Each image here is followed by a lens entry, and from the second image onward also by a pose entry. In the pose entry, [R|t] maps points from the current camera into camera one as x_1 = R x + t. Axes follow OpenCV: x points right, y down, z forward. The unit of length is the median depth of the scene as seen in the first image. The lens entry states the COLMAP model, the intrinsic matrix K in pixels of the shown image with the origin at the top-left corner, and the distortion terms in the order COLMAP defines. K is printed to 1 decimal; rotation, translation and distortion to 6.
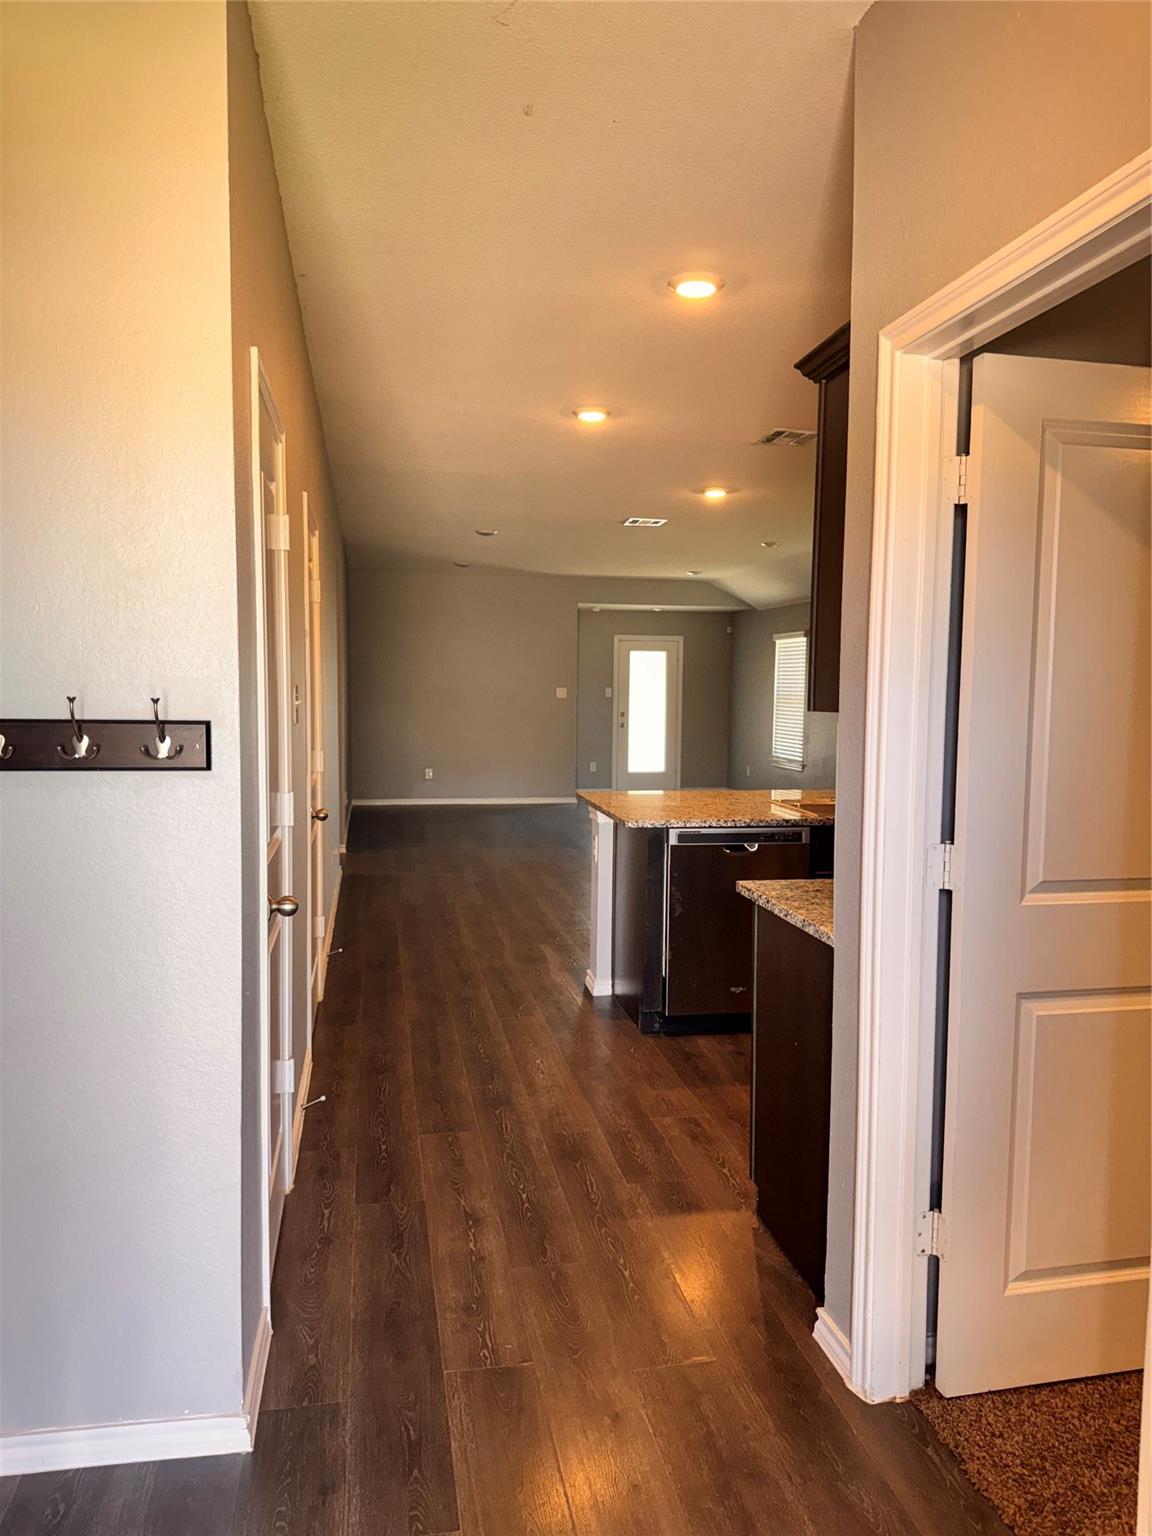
lens RADIAL K [[1079.3, 0, 576.8], [0, 1079.3, 766.5], [0, 0, 1]] dist [-0.010046, -0.002281]
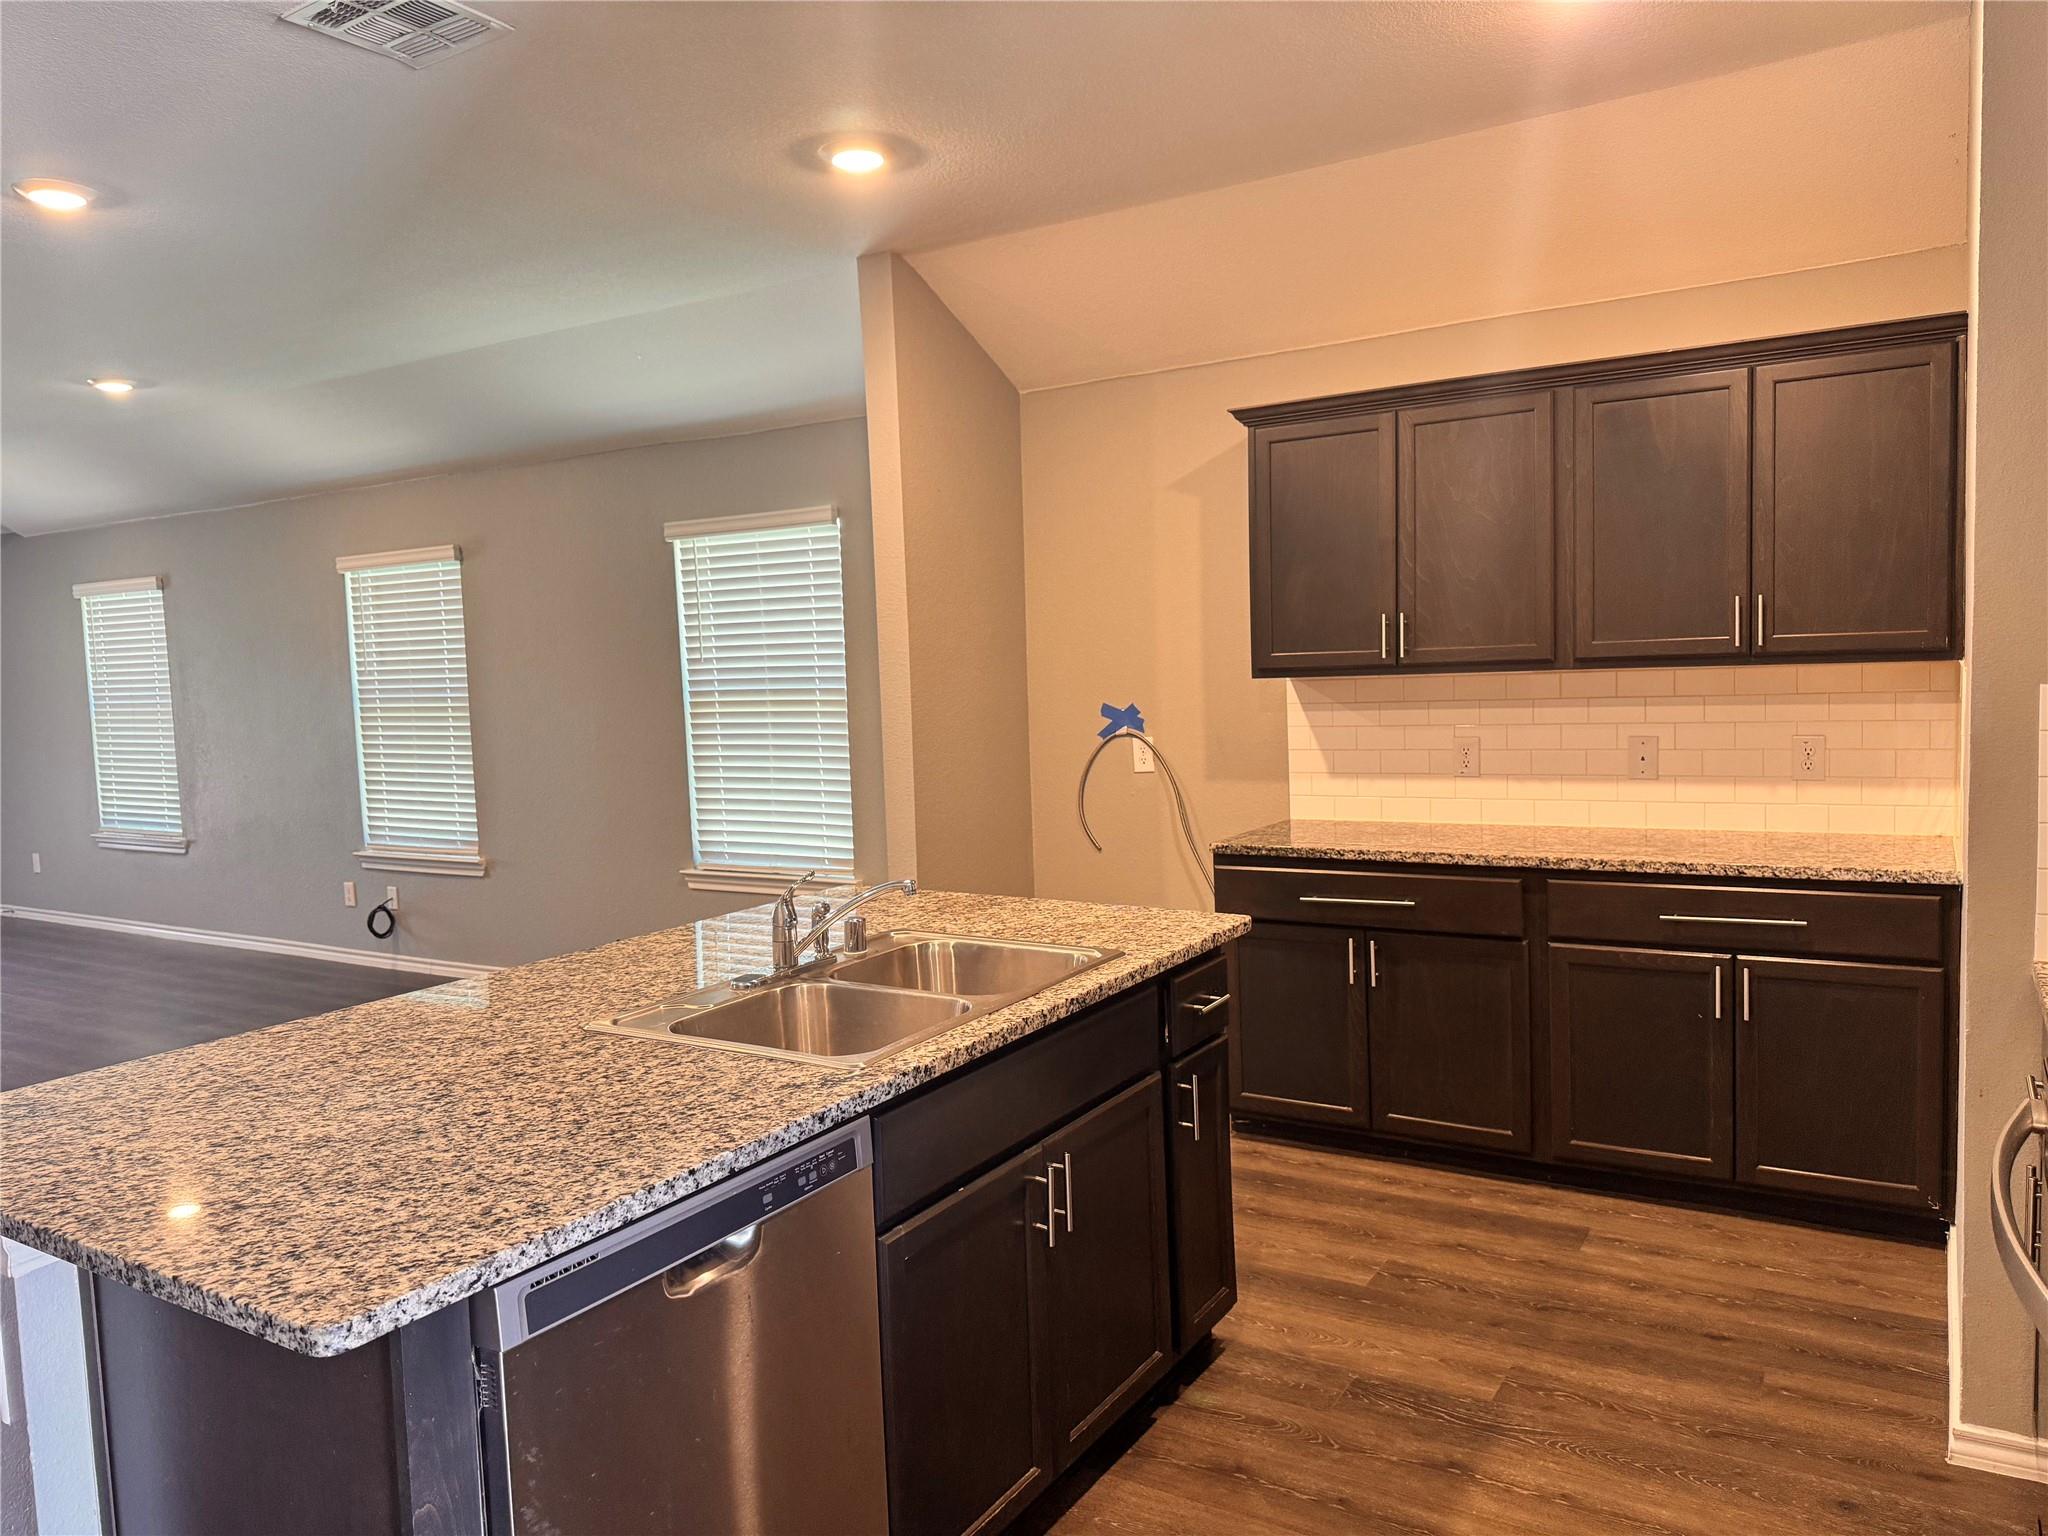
lens RADIAL K [[1439.1, 0, 1040.6], [0, 1439.1, 772.9], [0, 0, 1]] dist [-0.010046, -0.002281]
pose [[0.675651, -0.091025, 0.731581, -0.055826], [0.097080, 0.994692, 0.034104, -0.056156], [-0.730802, 0.047979, 0.680901, 0.673695]]
